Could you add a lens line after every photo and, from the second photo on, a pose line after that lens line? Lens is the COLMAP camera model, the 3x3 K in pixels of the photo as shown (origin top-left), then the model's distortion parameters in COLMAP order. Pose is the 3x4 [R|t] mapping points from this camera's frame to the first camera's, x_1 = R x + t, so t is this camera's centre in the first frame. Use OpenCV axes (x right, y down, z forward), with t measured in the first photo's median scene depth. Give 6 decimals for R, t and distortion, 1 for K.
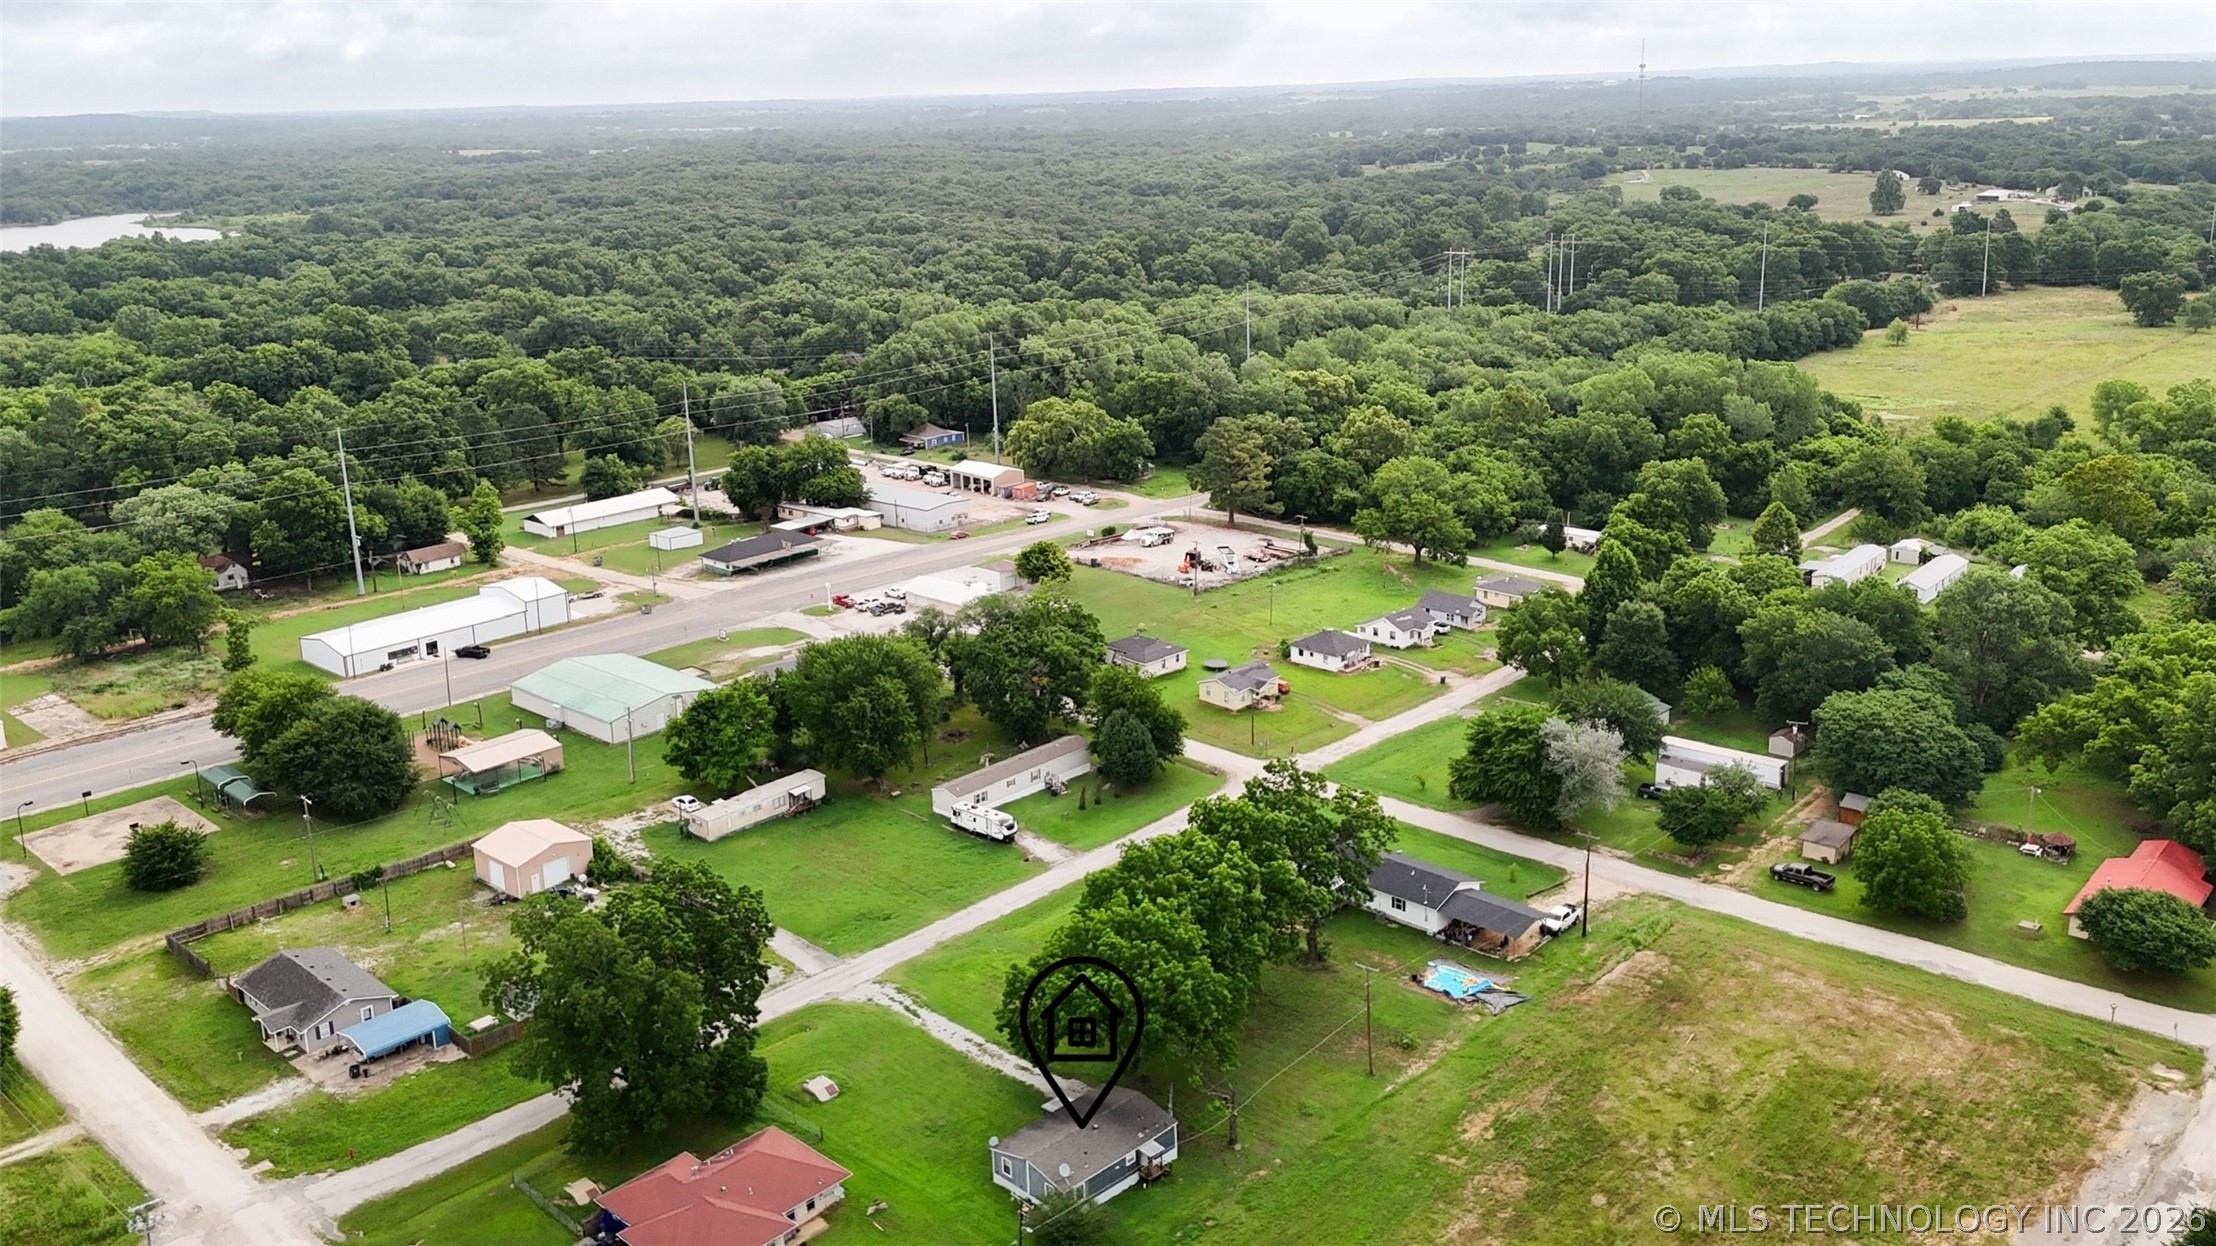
lens RADIAL K [[1755.4, 0, 1122.3], [0, 1755.4, 549.4], [0, 0, 1]] dist [0.121539, -0.198599]
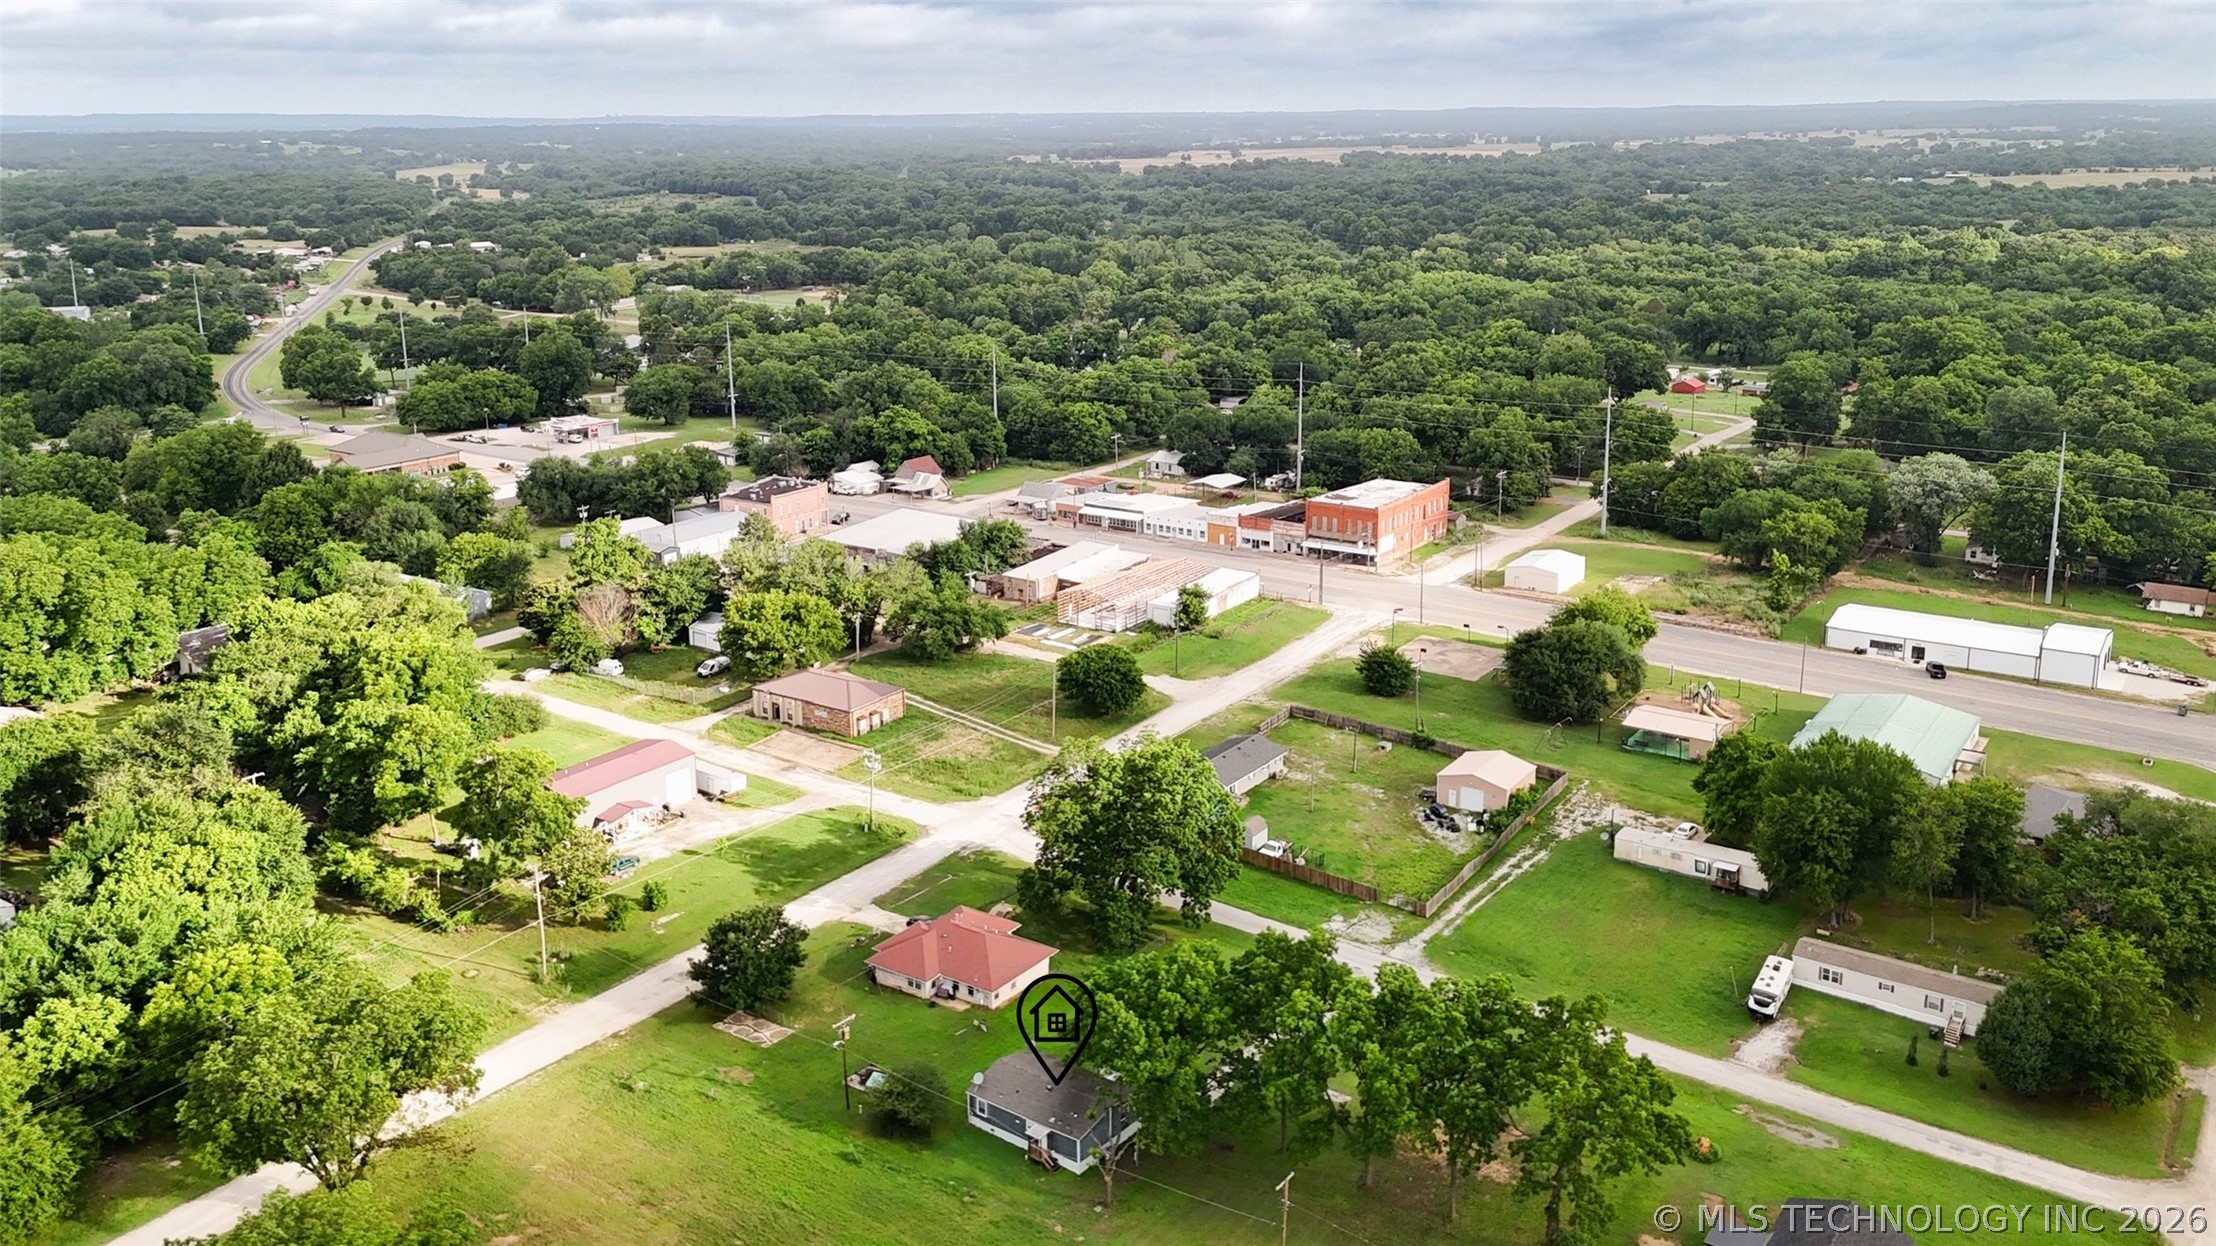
lens RADIAL K [[1665.7, 0, 1158.6], [0, 1665.7, 627.3], [0, 0, 1]] dist [0.086970, -0.103606]
pose [[0.144735, 0.310535, -0.939478, 0.440458], [-0.240388, 0.932065, 0.271051, -0.114216], [0.959826, 0.186609, 0.209551, 0.412805]]
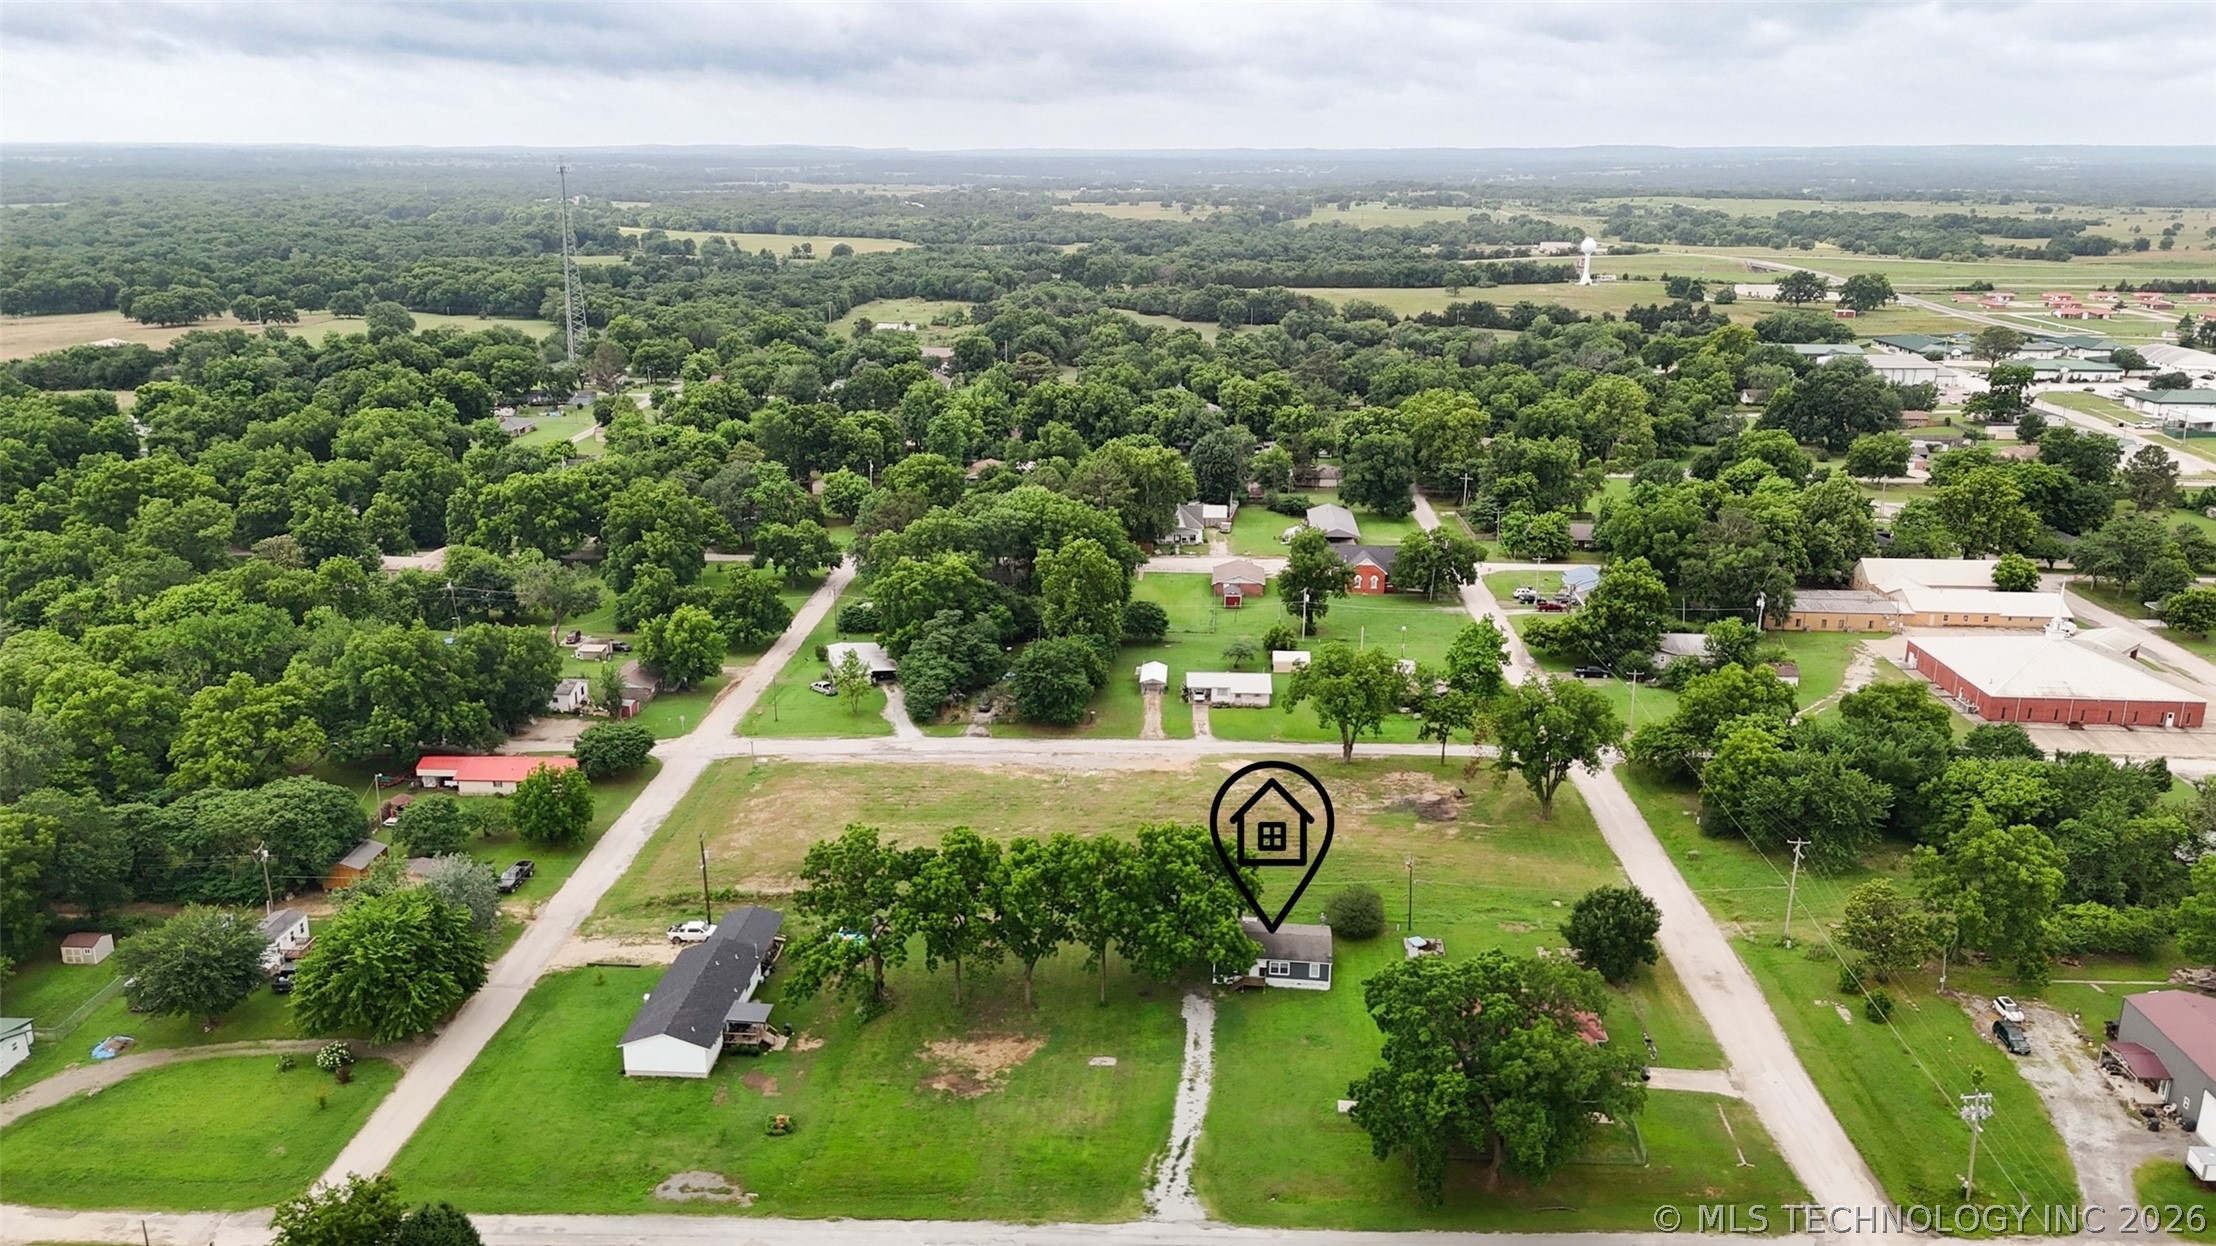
lens RADIAL K [[1649.1, 0, 1108.0], [0, 1649.1, 623.0], [0, 0, 1]] dist [0.088765, -0.082249]
pose [[-0.633712, -0.188388, 0.750280, -0.433783], [0.202757, 0.895535, 0.396115, -0.211590], [-0.746525, 0.403147, -0.529314, 0.858712]]
